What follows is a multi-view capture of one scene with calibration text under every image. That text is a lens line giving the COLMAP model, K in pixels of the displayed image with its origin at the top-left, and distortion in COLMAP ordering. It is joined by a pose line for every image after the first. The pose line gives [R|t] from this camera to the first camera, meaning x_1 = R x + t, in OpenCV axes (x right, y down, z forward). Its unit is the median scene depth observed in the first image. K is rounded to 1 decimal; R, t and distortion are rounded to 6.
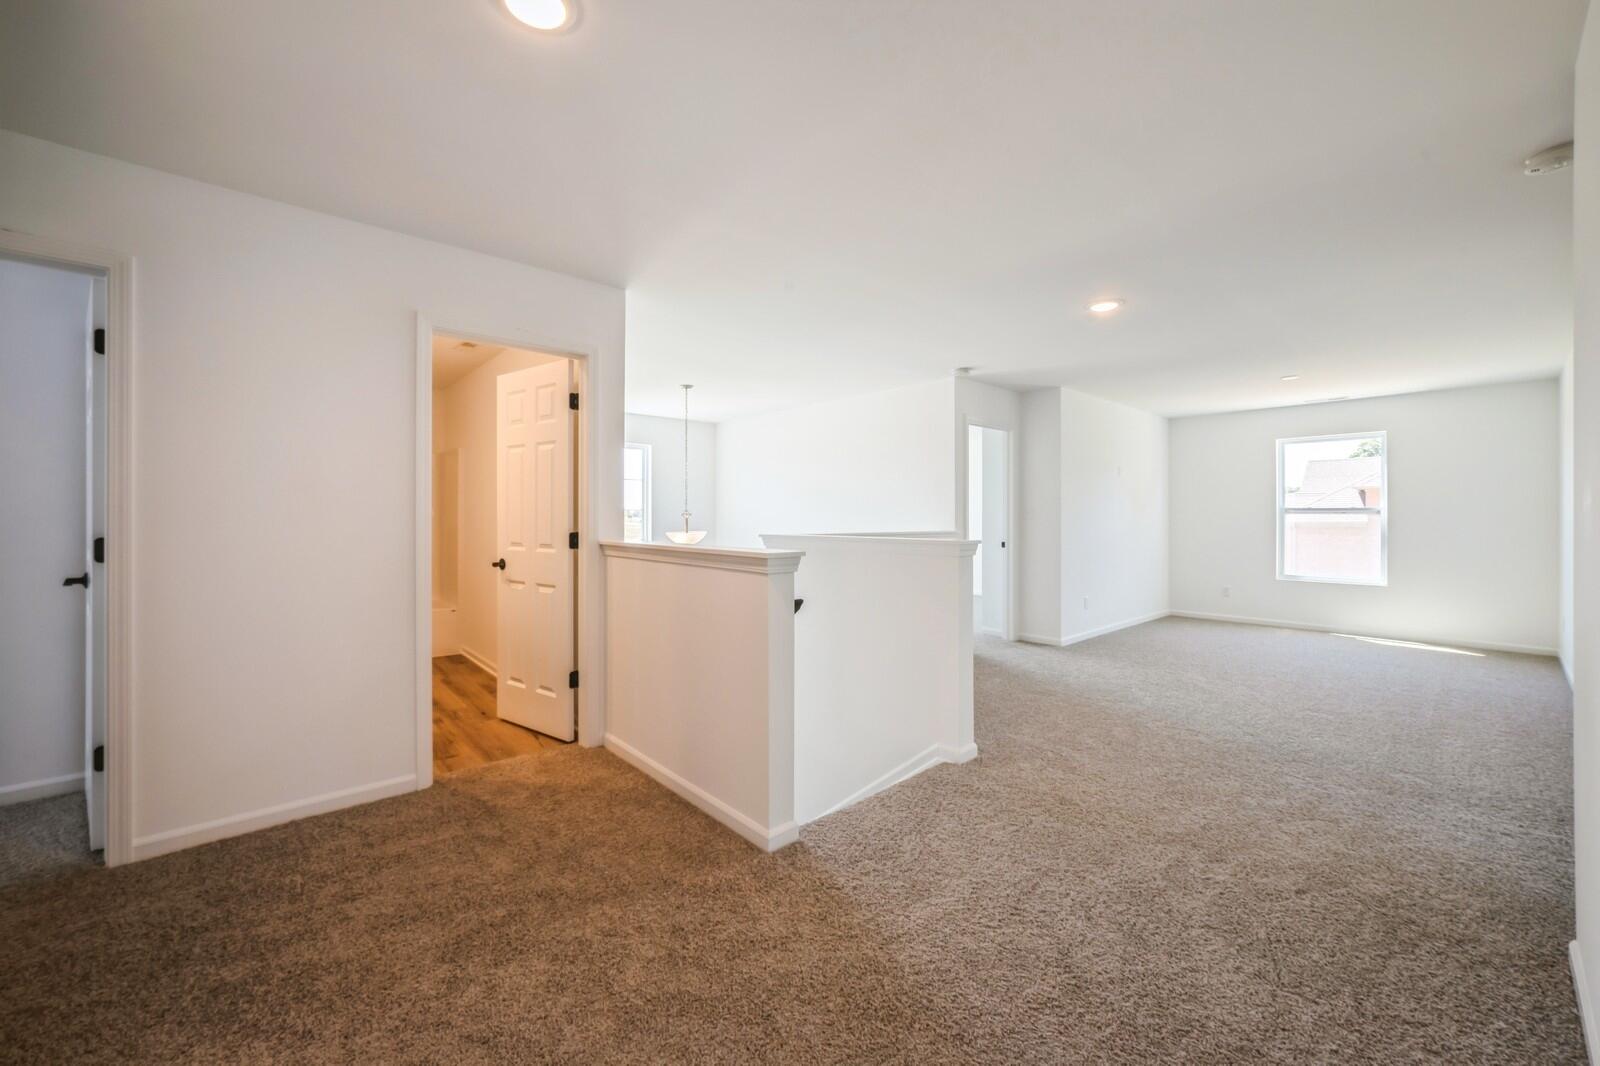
lens RADIAL K [[624.1, 0, 798.9], [0, 624.1, 533.0], [0, 0, 1]] dist [0.002704, 0.000142]
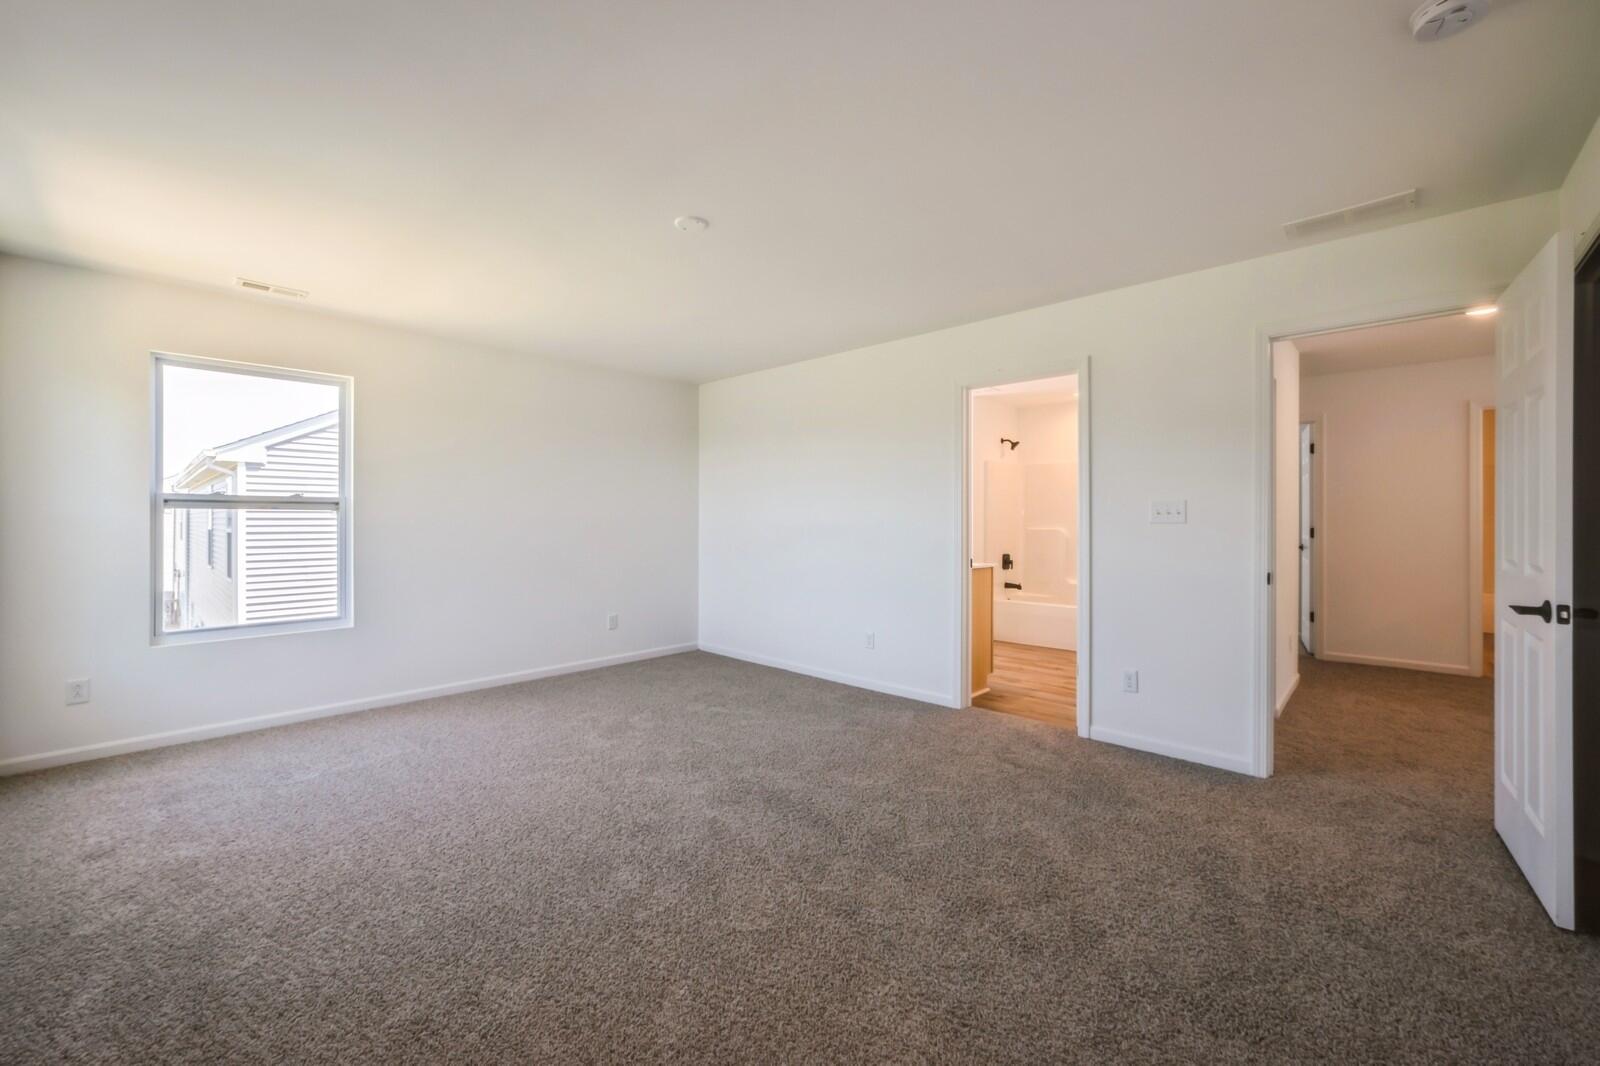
lens RADIAL K [[624.1, 0, 799.1], [0, 624.1, 531.3], [0, 0, 1]] dist [0.002704, 0.000142]
pose [[0.058046, 0.001576, -0.998313, 1.148954], [-0.000635, 0.999999, 0.001542, 0.006732], [0.998314, 0.000545, 0.058047, -1.089079]]
